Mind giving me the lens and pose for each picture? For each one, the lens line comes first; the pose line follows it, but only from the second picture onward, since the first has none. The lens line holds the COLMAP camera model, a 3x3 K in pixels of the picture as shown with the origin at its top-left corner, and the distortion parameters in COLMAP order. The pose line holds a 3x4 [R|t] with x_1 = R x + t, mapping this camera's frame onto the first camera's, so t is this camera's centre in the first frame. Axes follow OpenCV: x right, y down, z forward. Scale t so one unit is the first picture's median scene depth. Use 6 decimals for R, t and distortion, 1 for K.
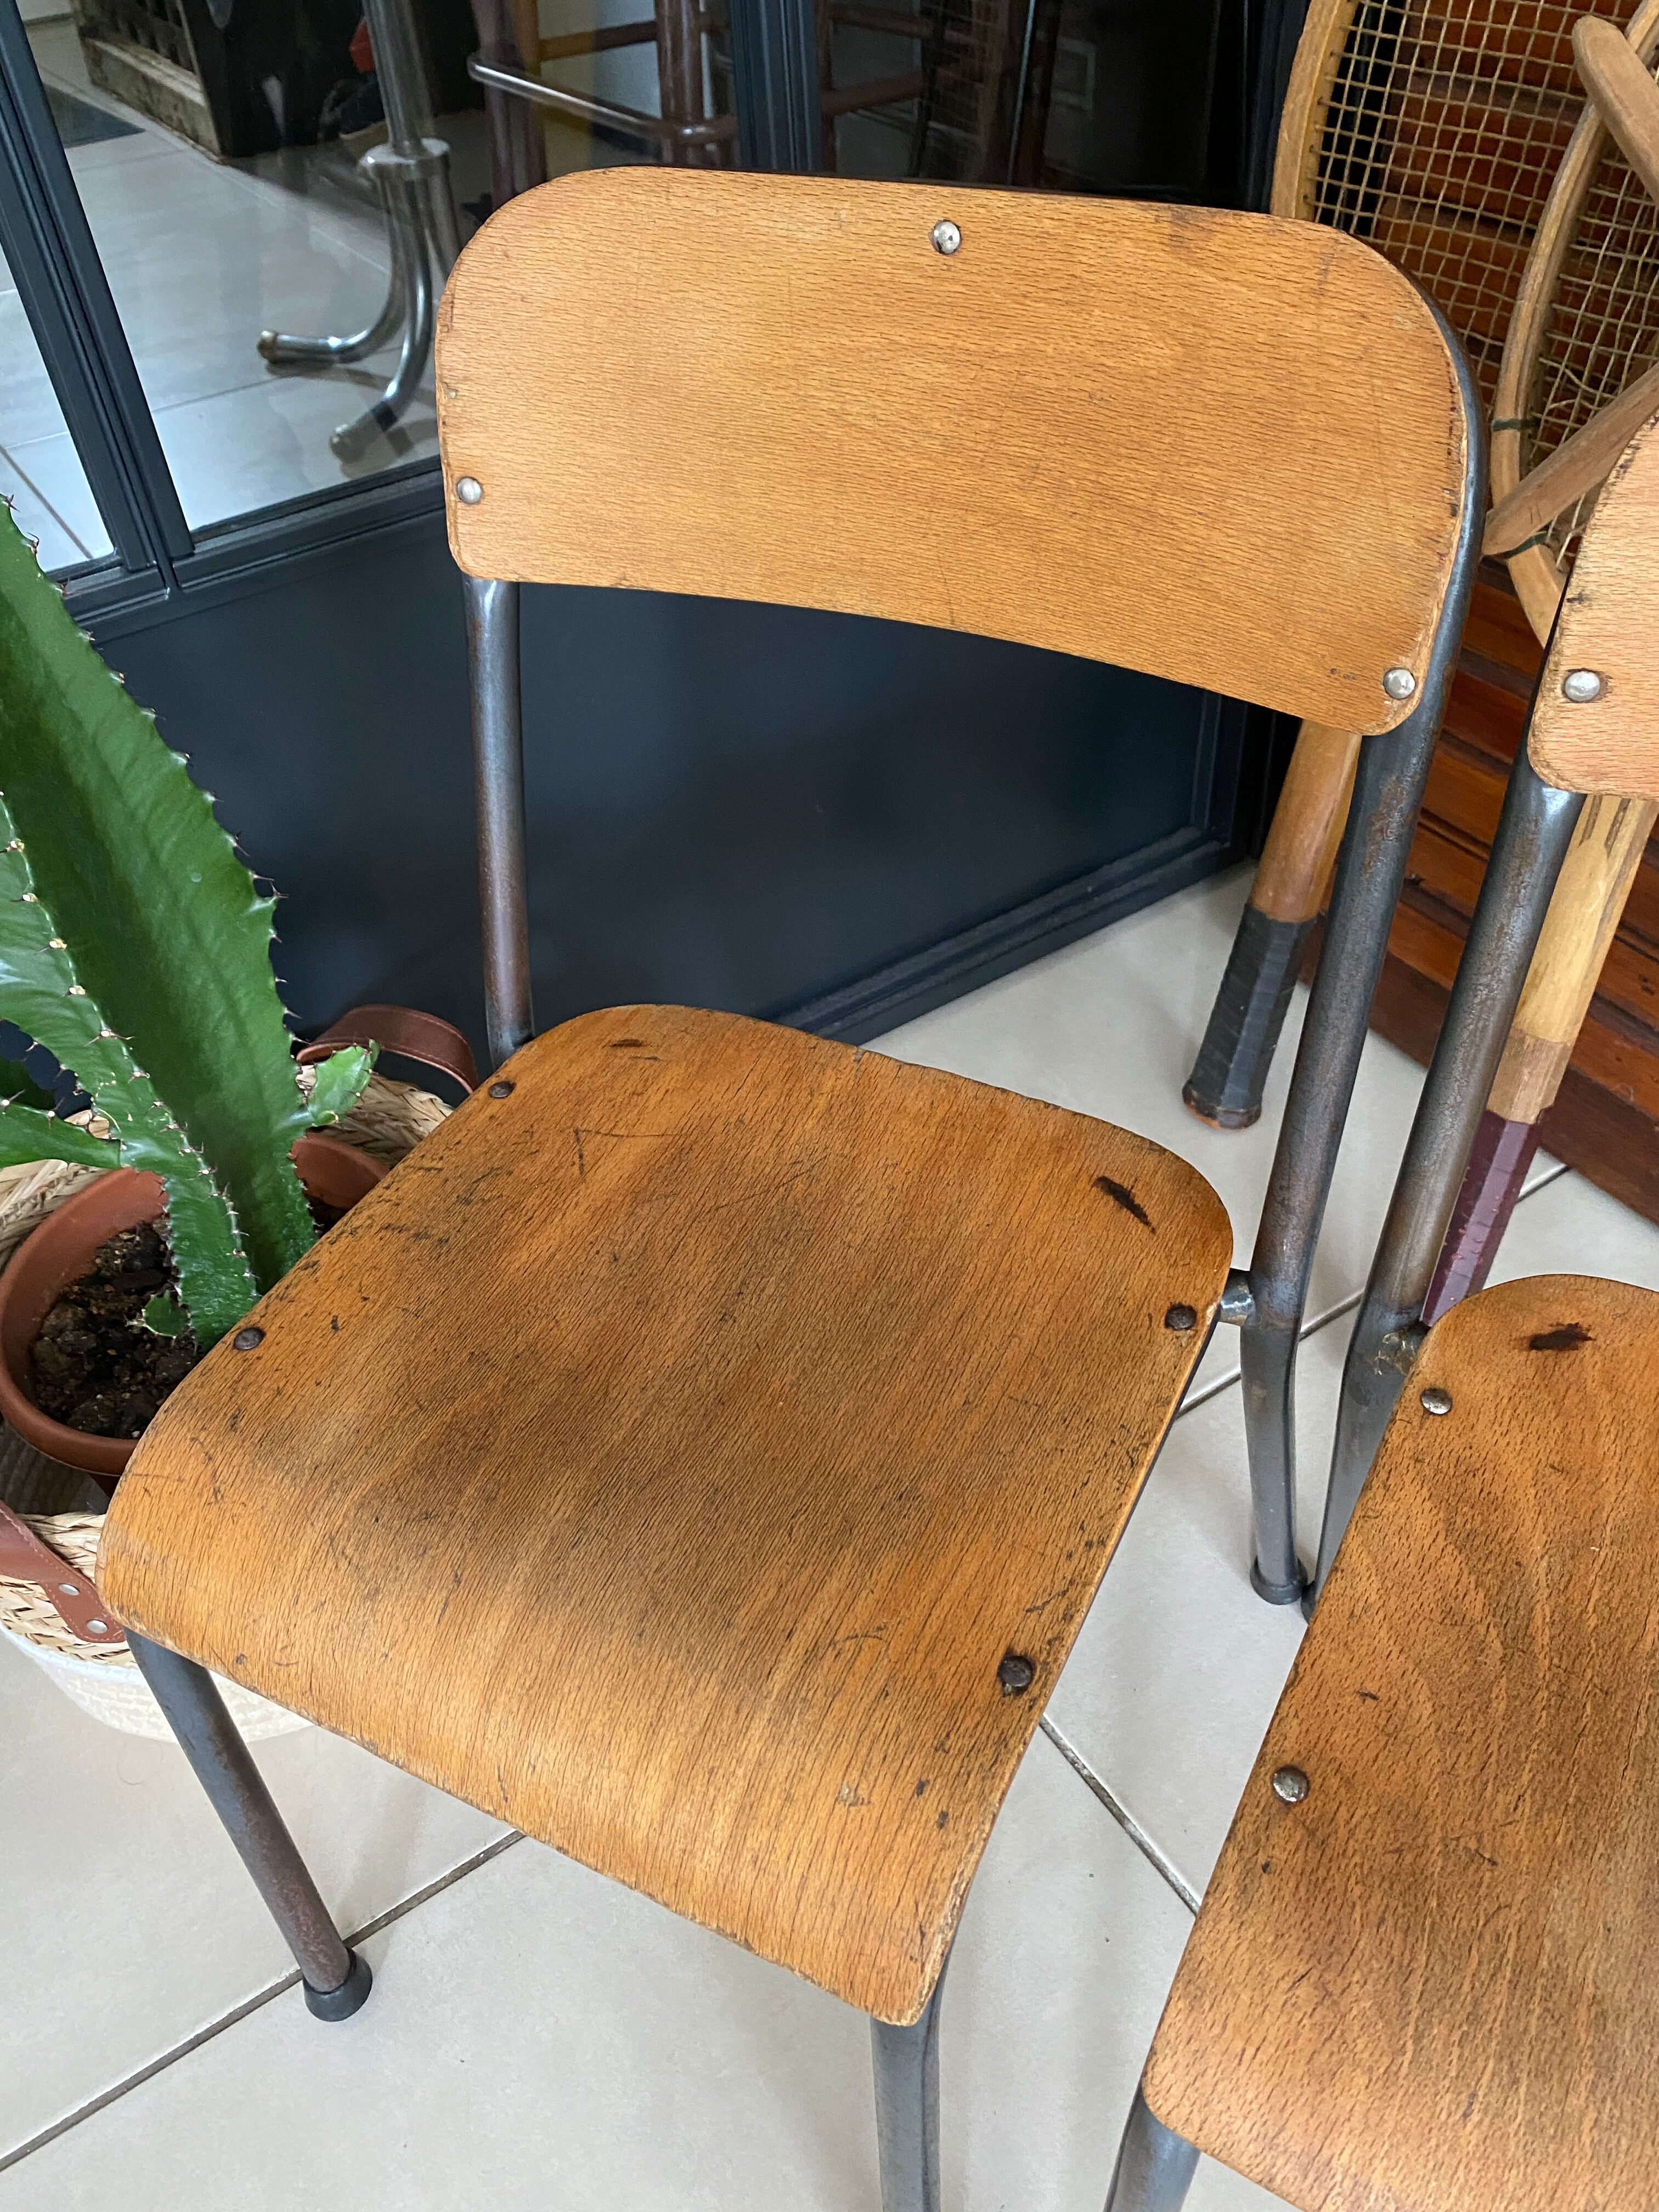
lens RADIAL K [[1715.4, 0, 820.9], [0, 1715.4, 1087.0], [0, 0, 1]] dist [0.005409, -0.003422]
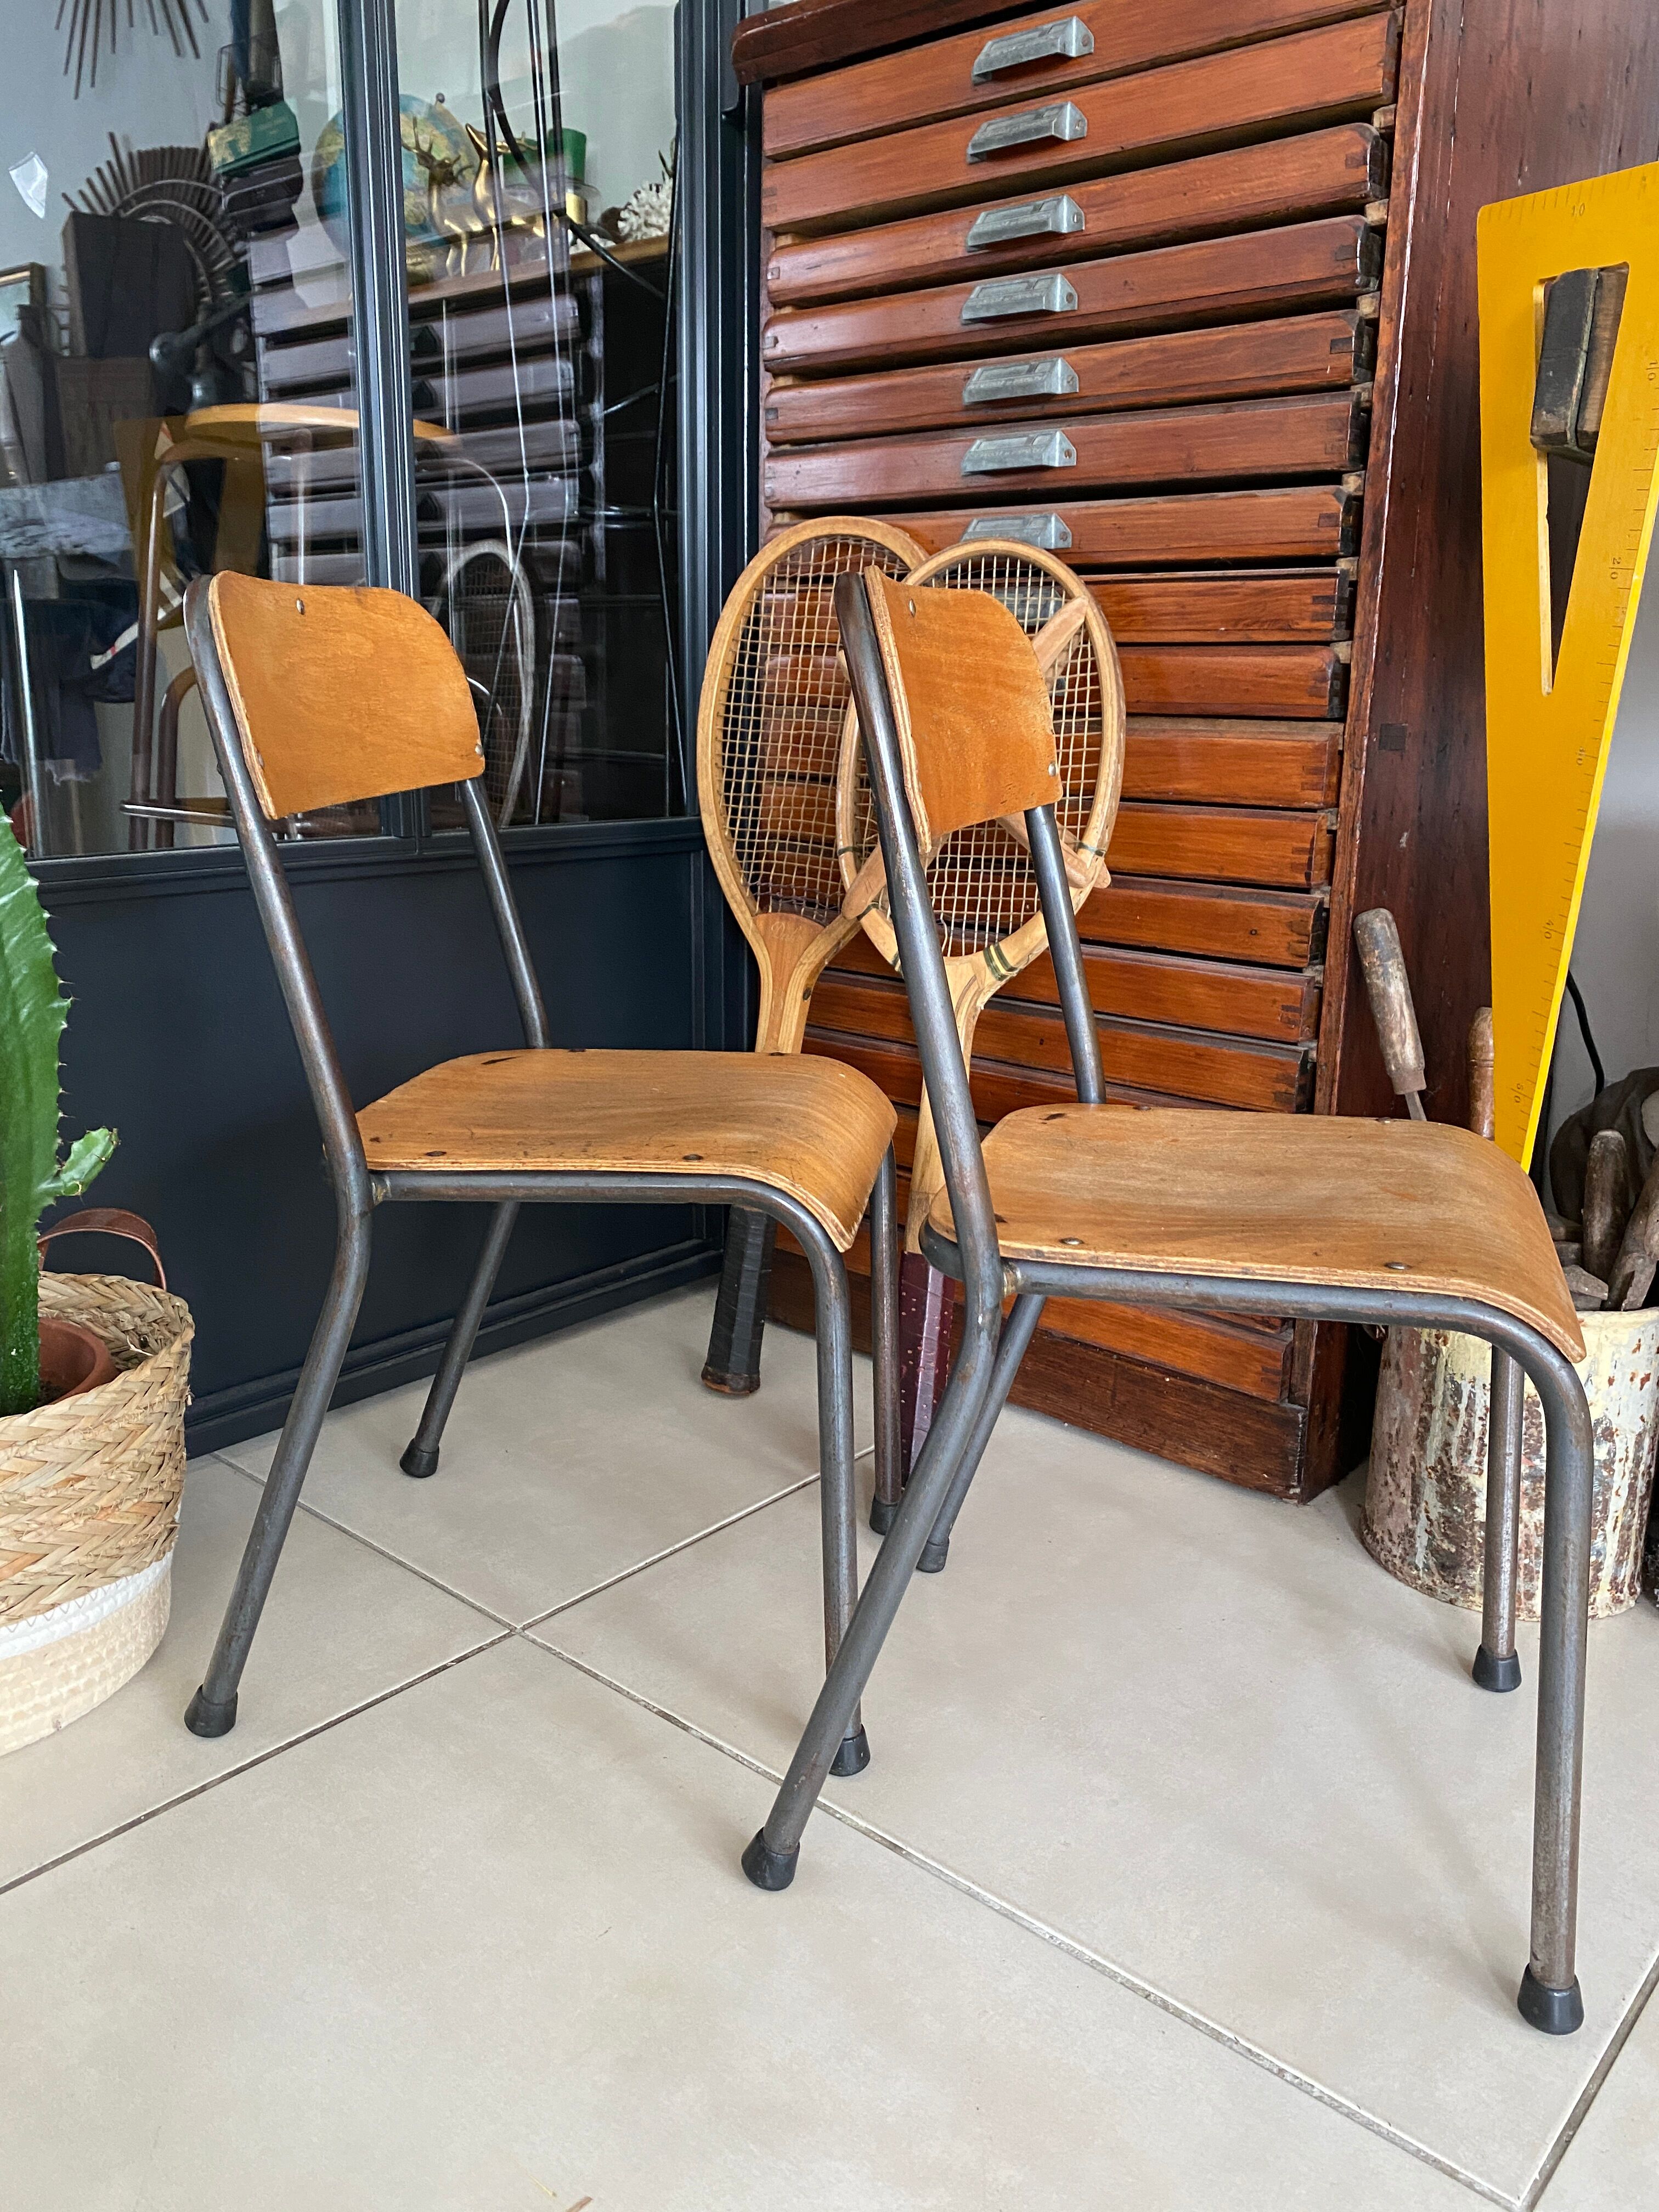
lens RADIAL K [[1715.4, 0, 830.7], [0, 1715.4, 1092.3], [0, 0, 1]] dist [0.005409, -0.003422]
pose [[0.961706, 0.010372, 0.273887, -0.095892], [0.124184, 0.874337, -0.469162, 0.798197], [-0.244335, 0.485208, 0.839567, -0.410121]]
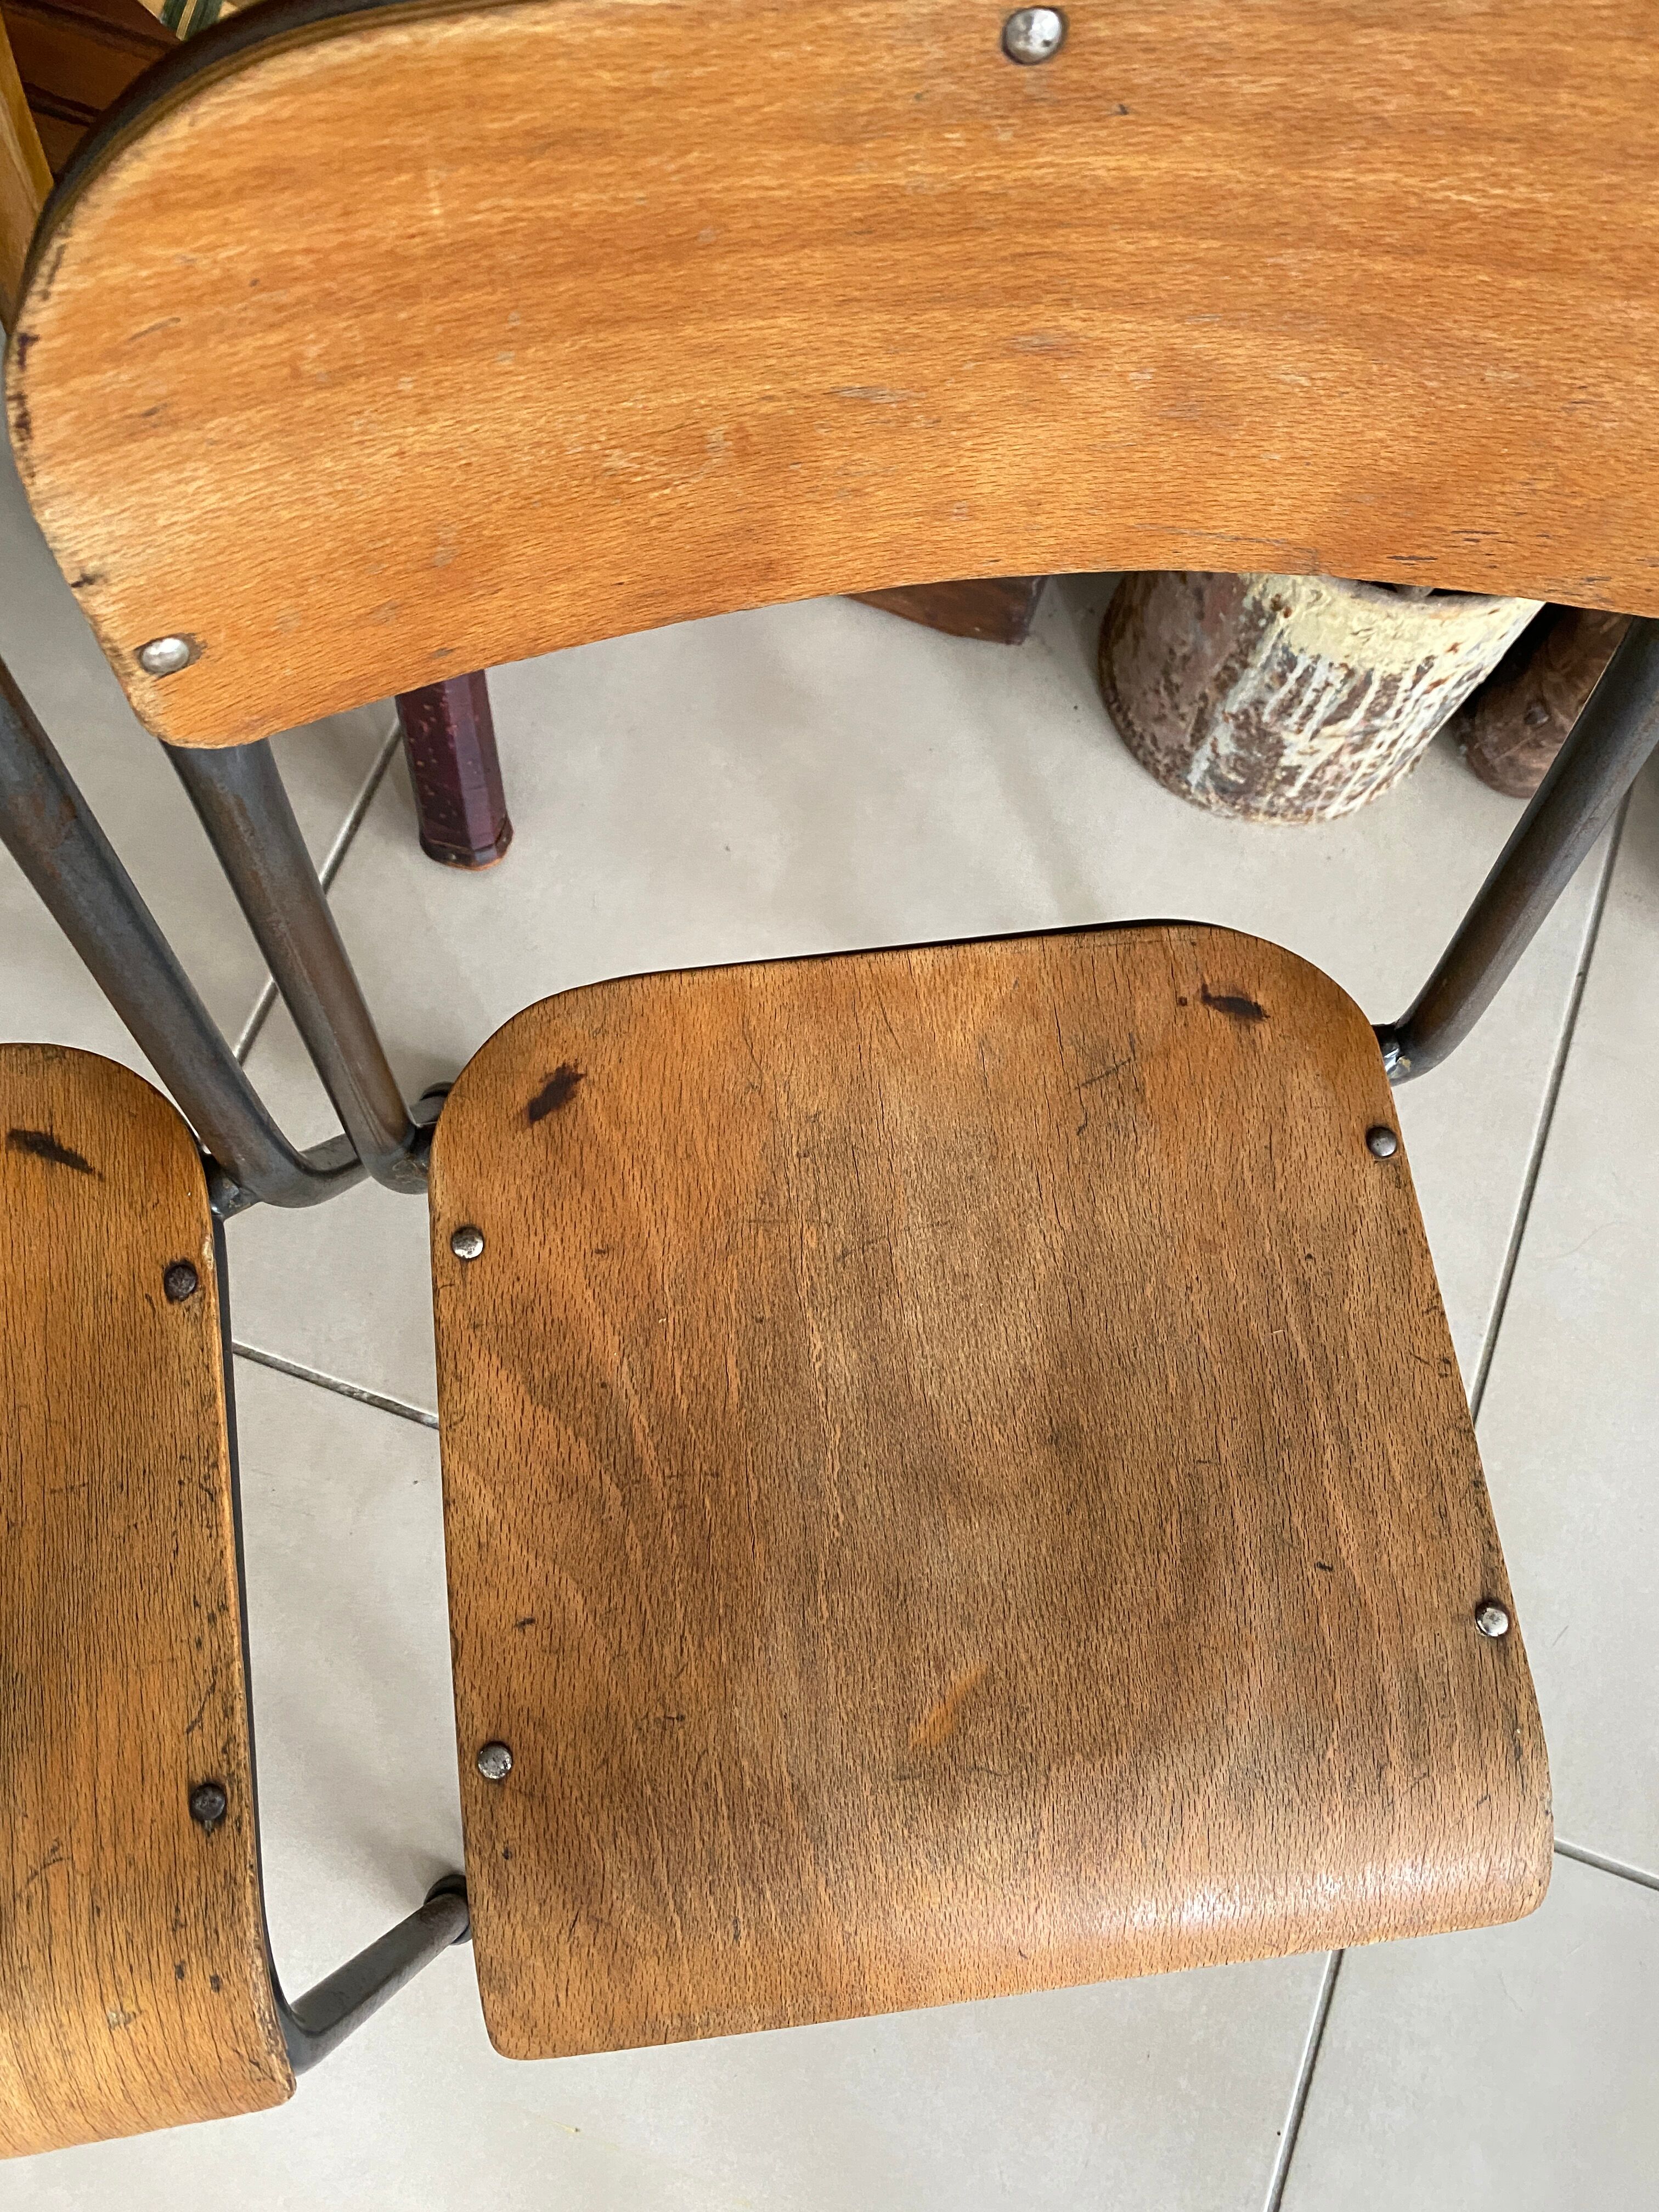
lens RADIAL K [[1715.4, 0, 828.6], [0, 1715.4, 1096.7], [0, 0, 1]] dist [0.005409, -0.003422]
pose [[0.800209, -0.543815, 0.252846, 0.277977], [0.329420, 0.750878, 0.572420, -0.299106], [-0.501147, -0.374763, 0.780003, 0.173276]]
